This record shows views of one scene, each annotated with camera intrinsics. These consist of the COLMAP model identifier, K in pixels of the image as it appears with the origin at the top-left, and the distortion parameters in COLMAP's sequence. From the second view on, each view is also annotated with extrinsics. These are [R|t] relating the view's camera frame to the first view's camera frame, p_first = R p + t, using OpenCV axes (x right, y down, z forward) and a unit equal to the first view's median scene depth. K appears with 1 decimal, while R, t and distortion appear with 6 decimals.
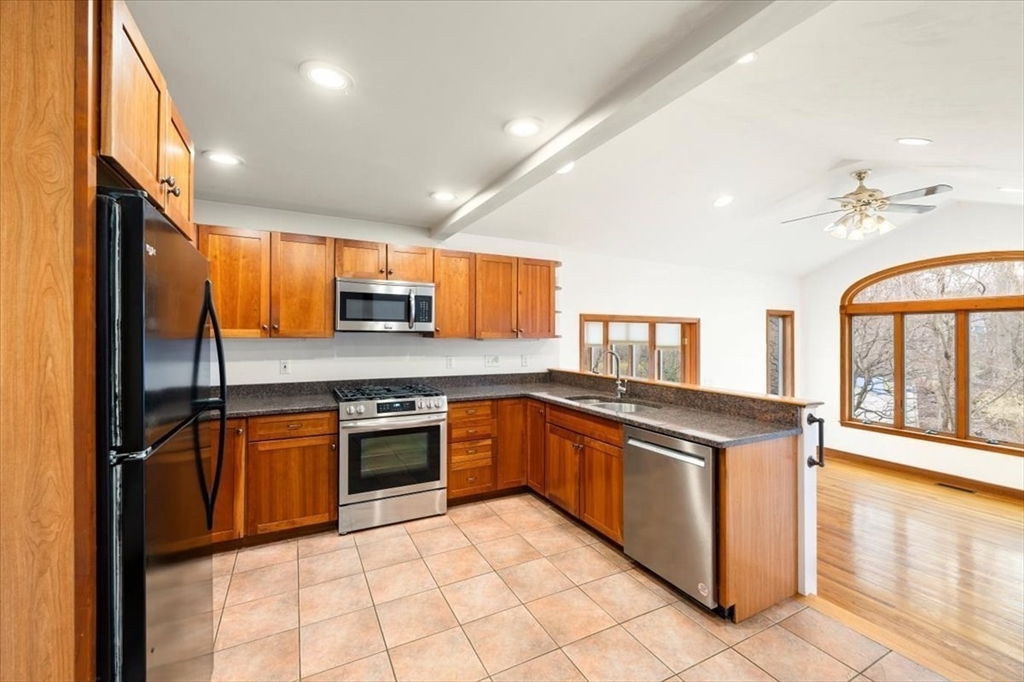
lens RADIAL K [[424.5, 0, 514.0], [0, 424.5, 333.1], [0, 0, 1]] dist [0.002067, -0.000722]
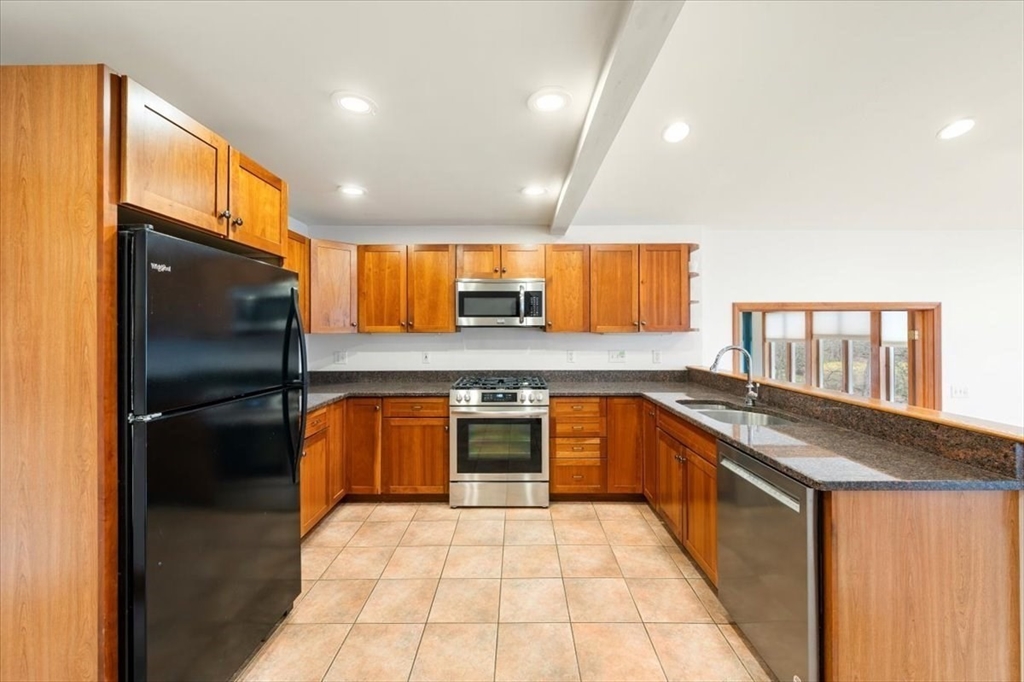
lens RADIAL K [[405.2, 0, 514.5], [0, 405.2, 327.9], [0, 0, 1]] dist [-0.002062, 0.000170]
pose [[0.881376, -0.010854, -0.472290, 0.221503], [0.010500, 0.999939, -0.003387, 0.004003], [0.472298, -0.001974, 0.881437, 0.118388]]
